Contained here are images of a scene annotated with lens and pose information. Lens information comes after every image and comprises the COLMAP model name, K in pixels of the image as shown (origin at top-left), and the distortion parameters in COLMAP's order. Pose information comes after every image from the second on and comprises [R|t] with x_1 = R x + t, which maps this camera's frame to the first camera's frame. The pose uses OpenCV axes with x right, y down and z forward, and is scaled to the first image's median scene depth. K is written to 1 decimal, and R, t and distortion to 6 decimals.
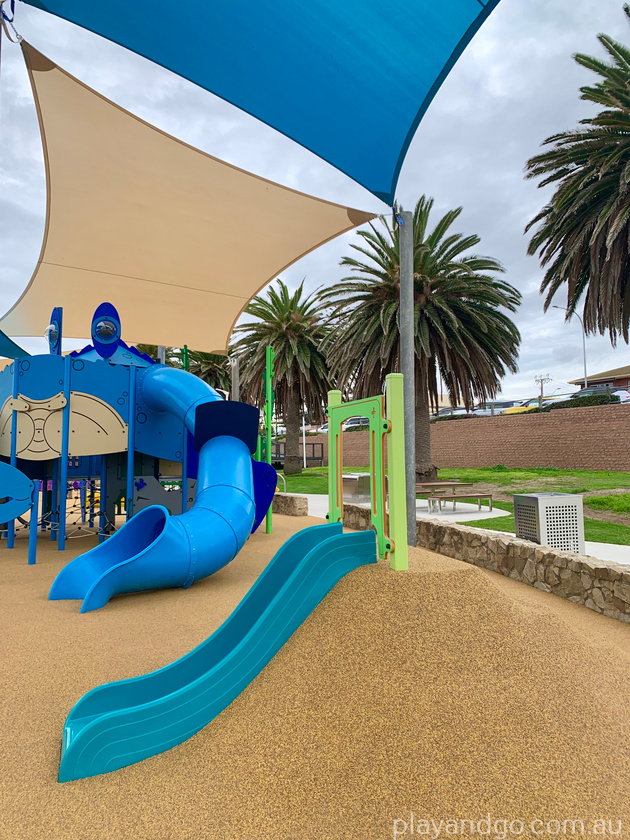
lens RADIAL K [[634.8, 0, 313.5], [0, 634.8, 417.0], [0, 0, 1]] dist [0.036143, -0.043259]
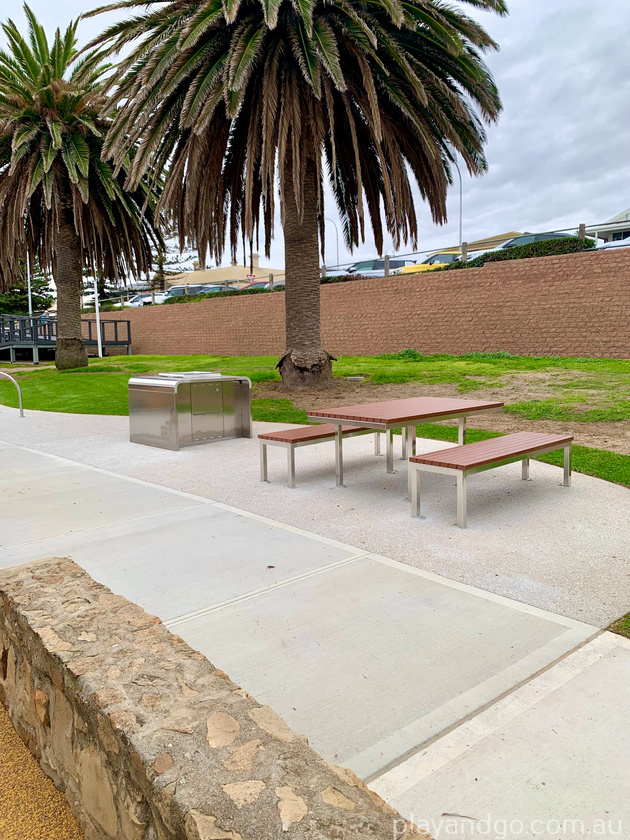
lens RADIAL K [[634.8, 0, 313.9], [0, 634.8, 425.1], [0, 0, 1]] dist [0.036143, -0.043259]
pose [[0.964720, -0.037274, 0.260628, 0.031990], [-0.012326, 0.982447, 0.186134, 0.030876], [-0.262991, -0.182780, 0.947326, 0.397821]]
